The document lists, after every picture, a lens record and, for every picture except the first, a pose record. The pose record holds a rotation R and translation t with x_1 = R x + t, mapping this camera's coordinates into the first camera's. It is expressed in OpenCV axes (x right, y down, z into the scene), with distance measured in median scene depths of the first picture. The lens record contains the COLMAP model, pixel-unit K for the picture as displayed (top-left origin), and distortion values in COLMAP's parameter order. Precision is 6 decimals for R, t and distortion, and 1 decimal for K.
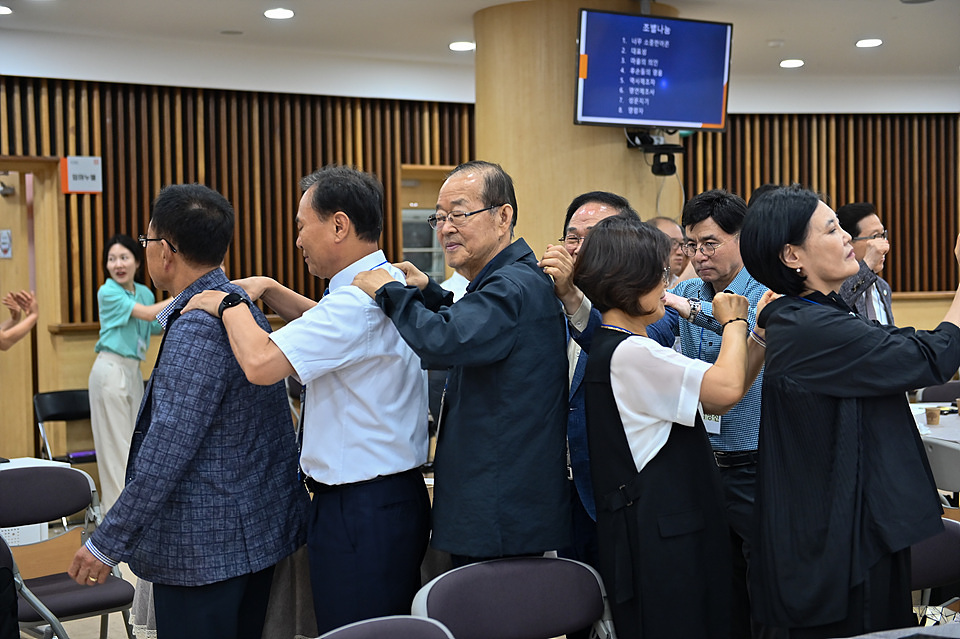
lens RADIAL K [[1439.5, 0, 480.0], [0, 1439.5, 319.5], [0, 0, 1]] dist [0.004403, 0.028944]
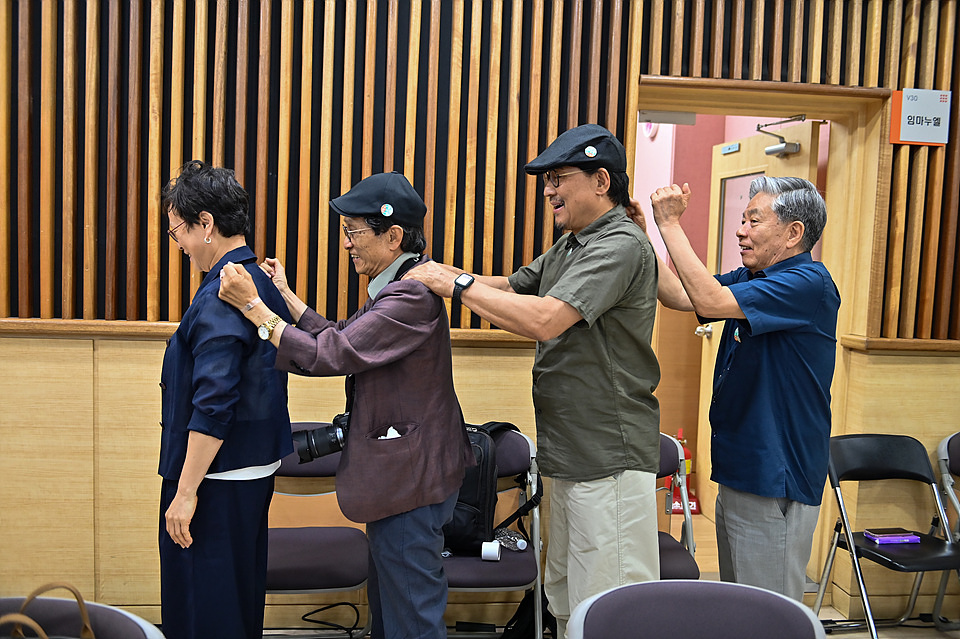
lens RADIAL K [[842.1, 0, 480.0], [0, 842.1, 319.5], [0, 0, 1]] dist [-0.011006, -0.006053]
pose [[0.867574, 0.087861, -0.489485, -0.255338], [-0.072892, 0.996106, 0.049602, -0.011736], [0.491937, -0.007354, 0.870600, 0.562515]]
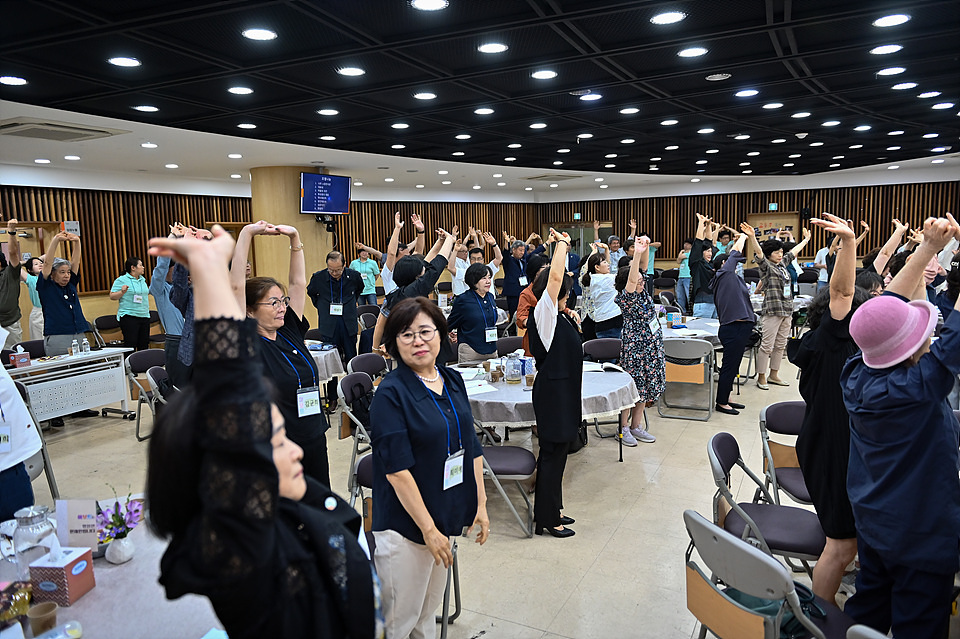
lens RADIAL K [[655.6, 0, 480.0], [0, 655.6, 319.5], [0, 0, 1]] dist [-0.002092, -0.001930]
pose [[0.895107, -0.061081, 0.441647, -0.161726], [0.029674, 0.996537, 0.077680, -0.017844], [-0.444862, -0.056427, 0.893820, -0.241846]]
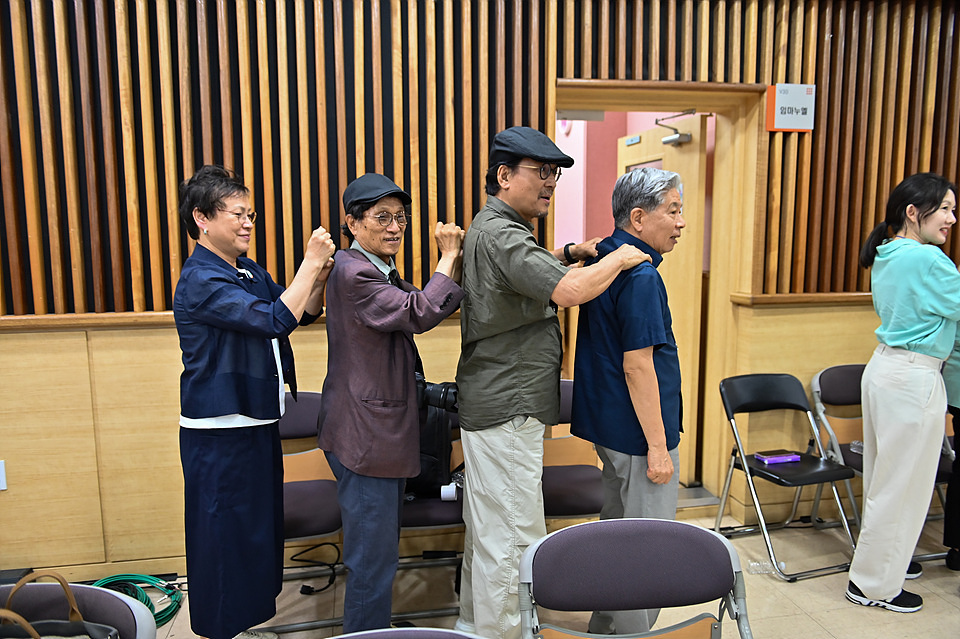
lens RADIAL K [[677.7, 0, 480.0], [0, 677.7, 319.5], [0, 0, 1]] dist [-0.004552, -0.003360]
pose [[0.903035, 0.065478, -0.424548, -0.265390], [-0.027804, 0.995152, 0.094342, -0.014774], [0.428667, -0.073390, 0.900477, 0.582965]]
